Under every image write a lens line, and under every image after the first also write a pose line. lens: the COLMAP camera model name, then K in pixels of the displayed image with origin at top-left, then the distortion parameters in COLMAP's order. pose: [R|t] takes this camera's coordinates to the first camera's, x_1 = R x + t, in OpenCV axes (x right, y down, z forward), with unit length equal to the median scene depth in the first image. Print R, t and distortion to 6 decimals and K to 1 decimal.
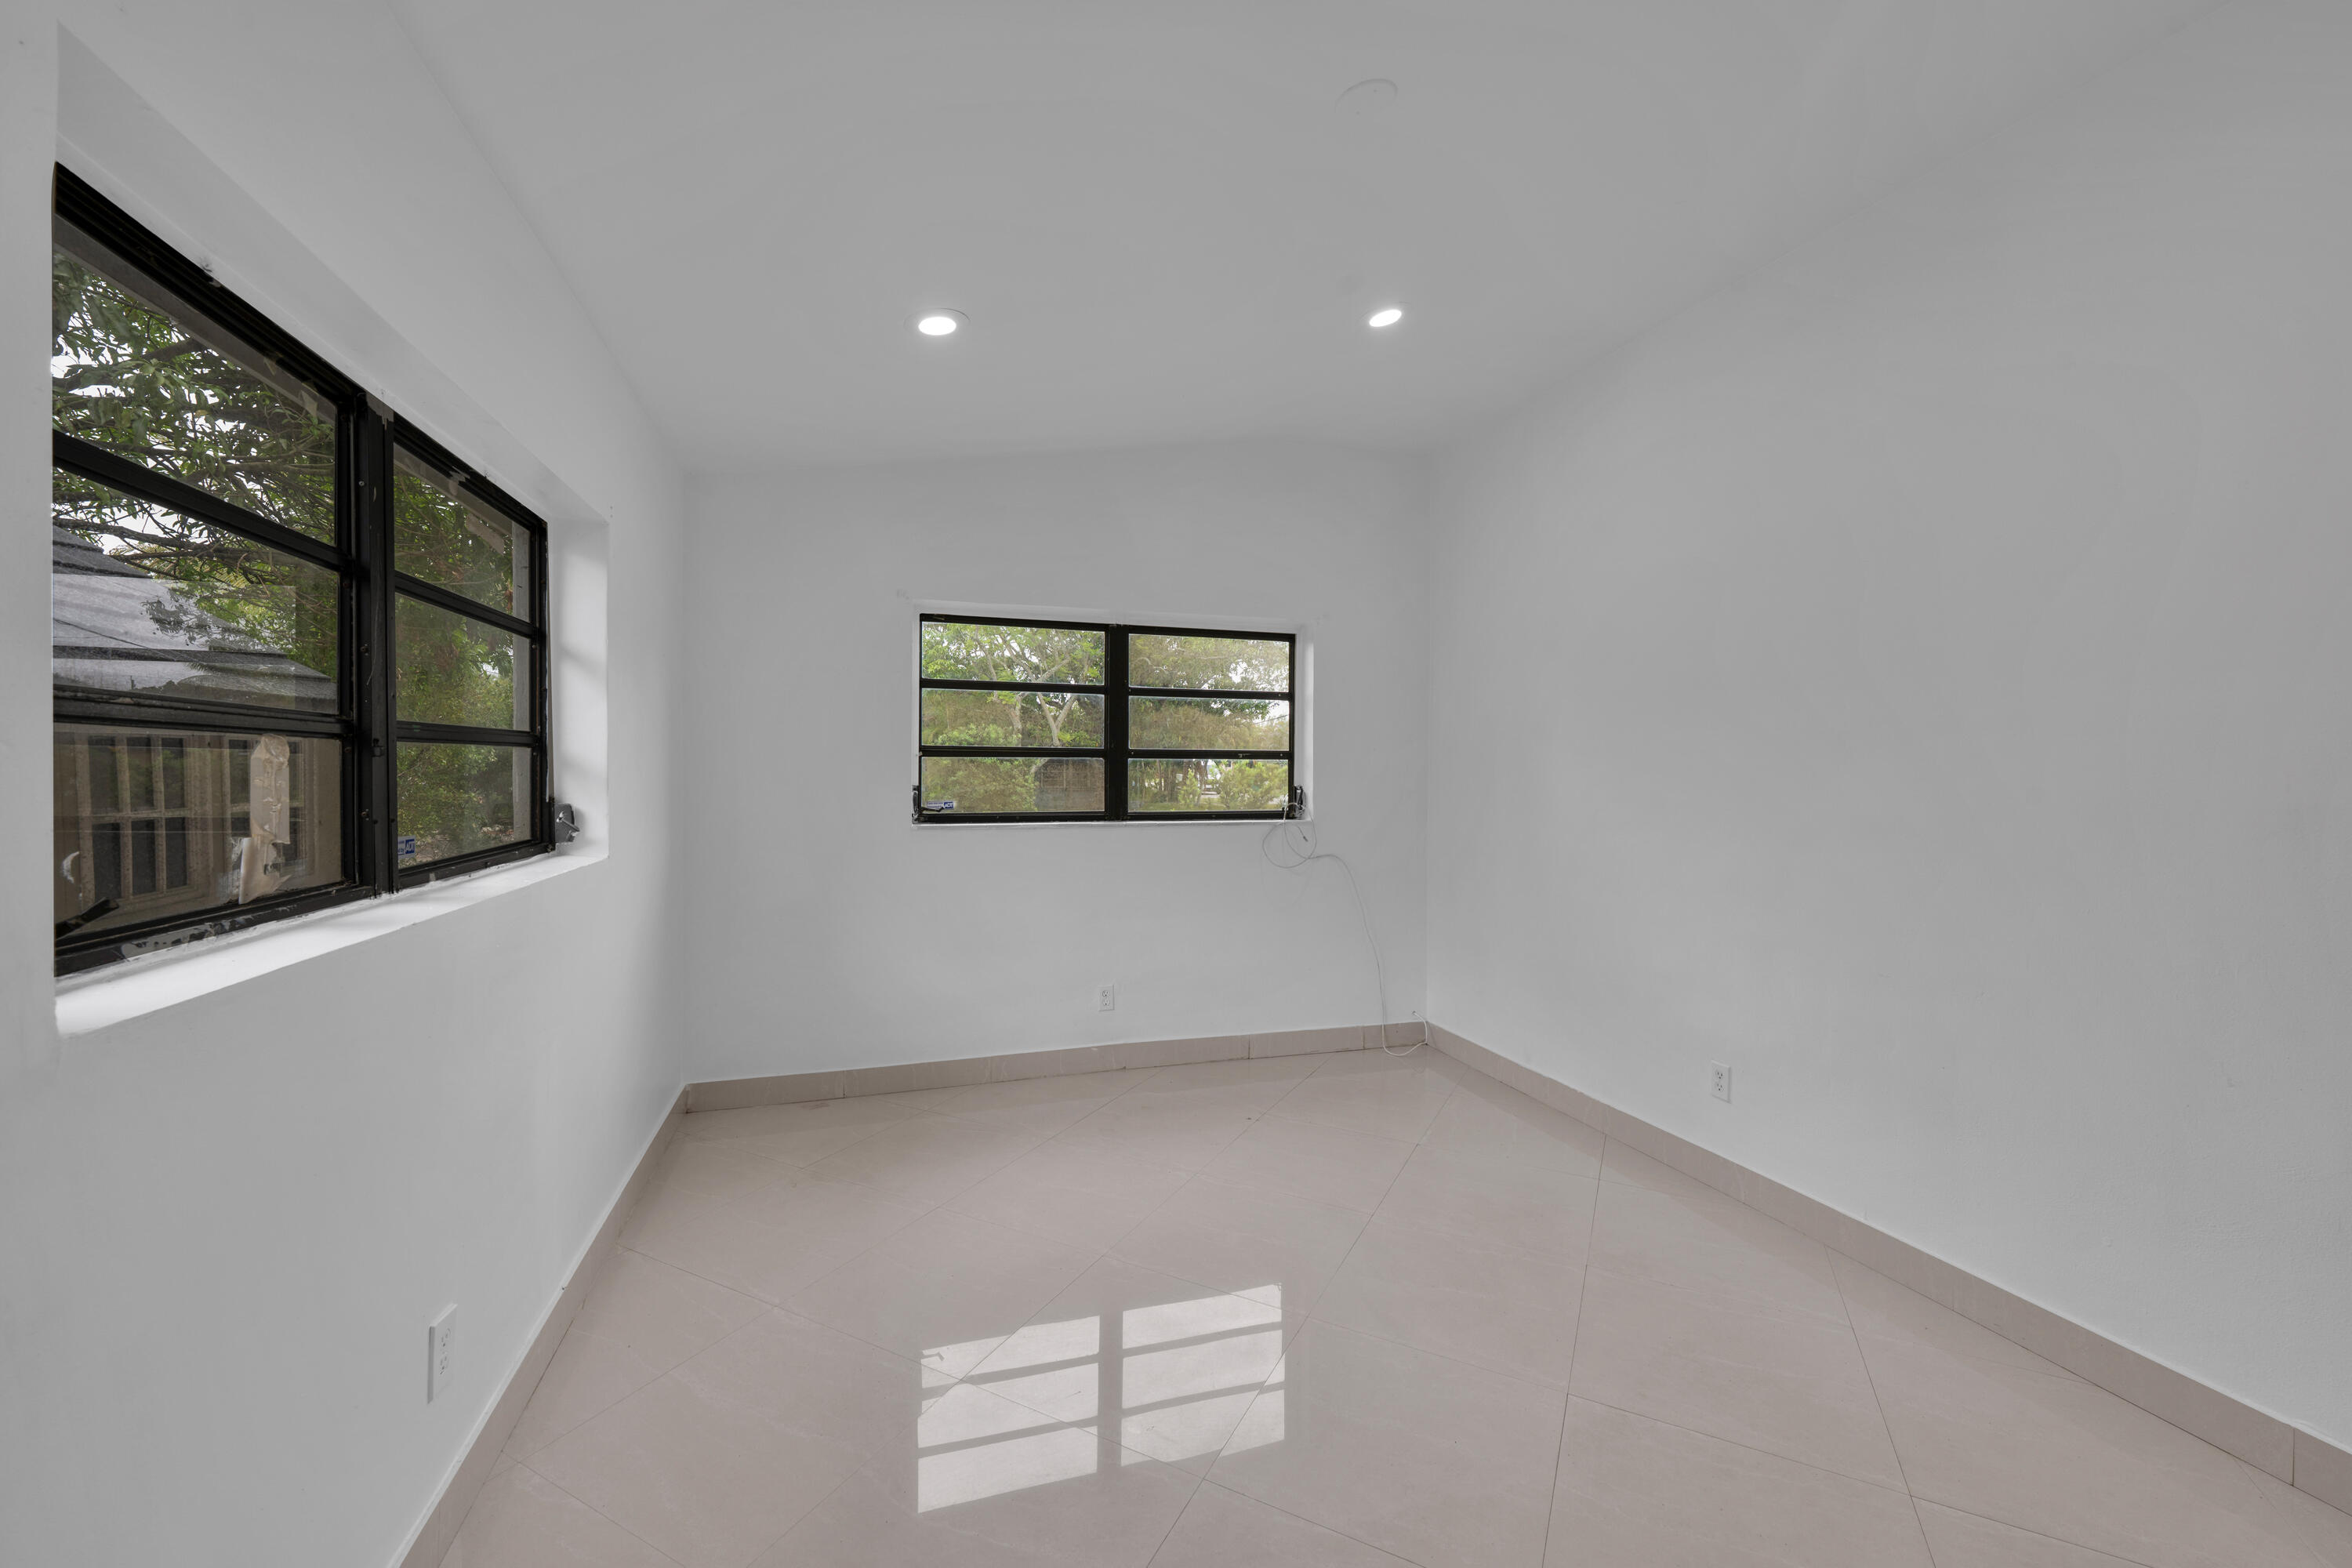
lens RADIAL K [[934.3, 0, 1189.4], [0, 934.3, 791.7], [0, 0, 1]] dist [0.000396, 0.000187]
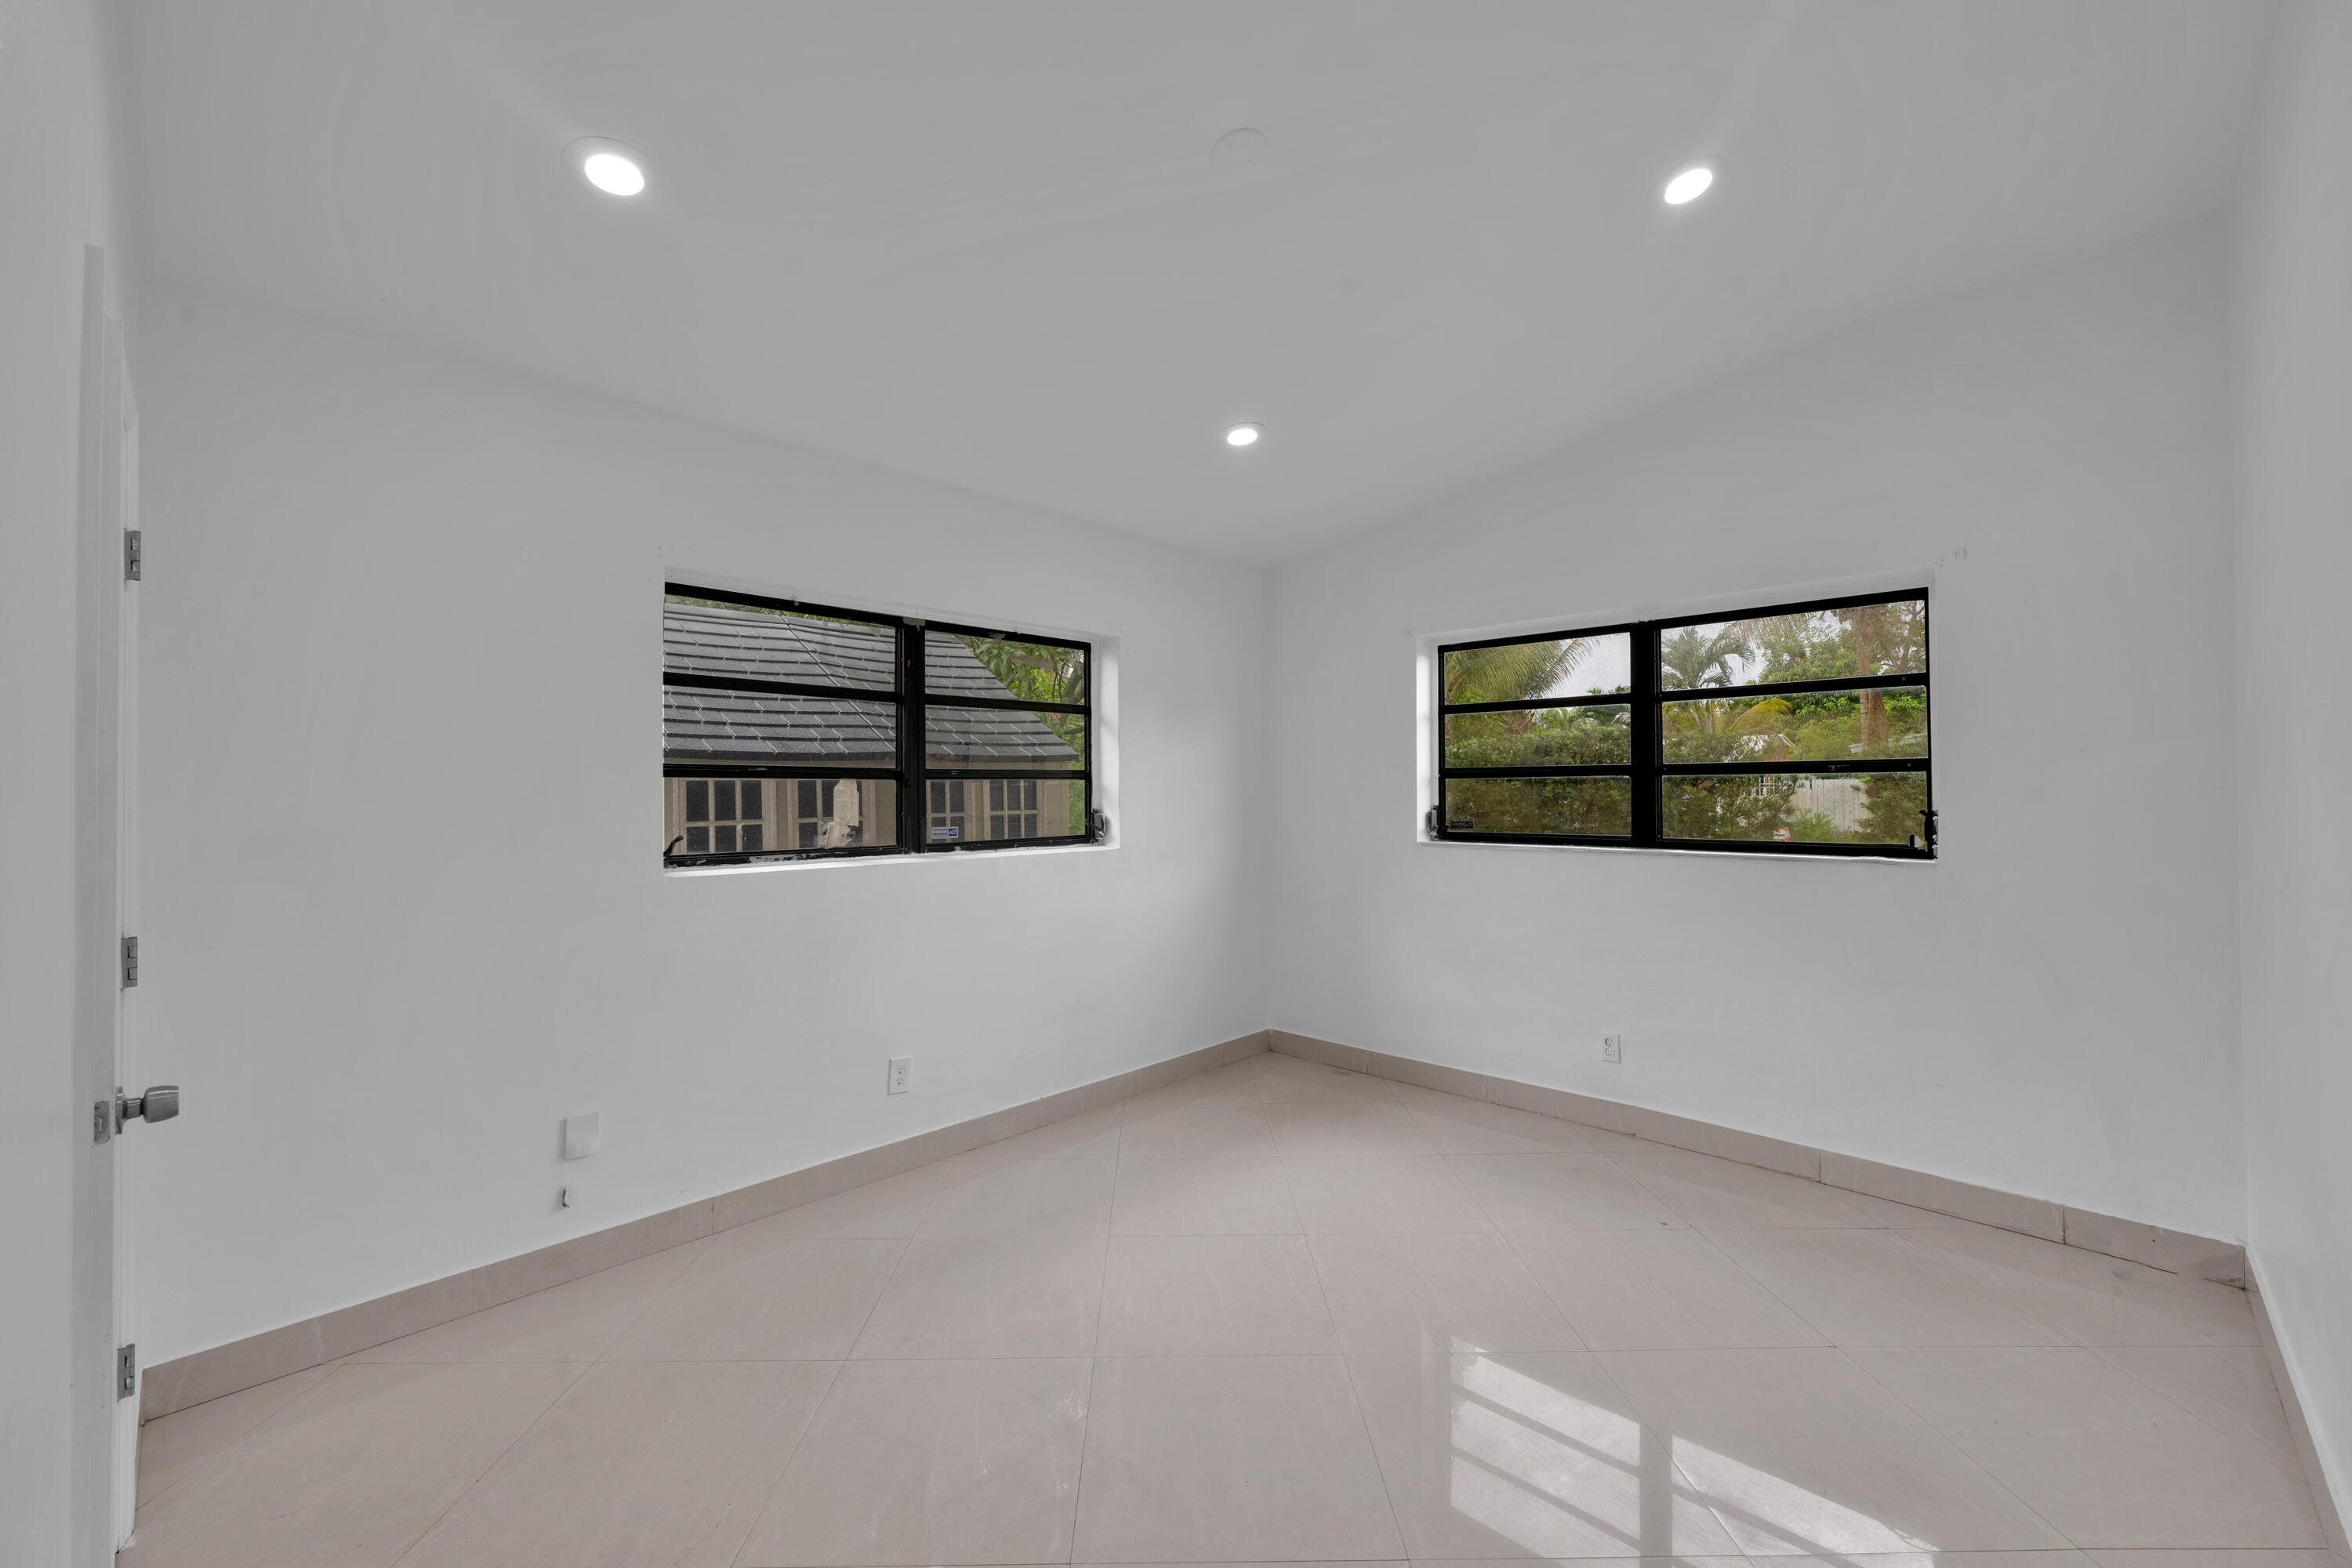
lens RADIAL K [[934.3, 0, 1182.2], [0, 934.3, 787.1], [0, 0, 1]] dist [0.000396, 0.000187]
pose [[0.468607, -0.012734, -0.883315, 0.534725], [-0.013767, 0.999669, -0.021715, -0.000443], [0.883299, 0.022336, 0.468277, 0.237195]]
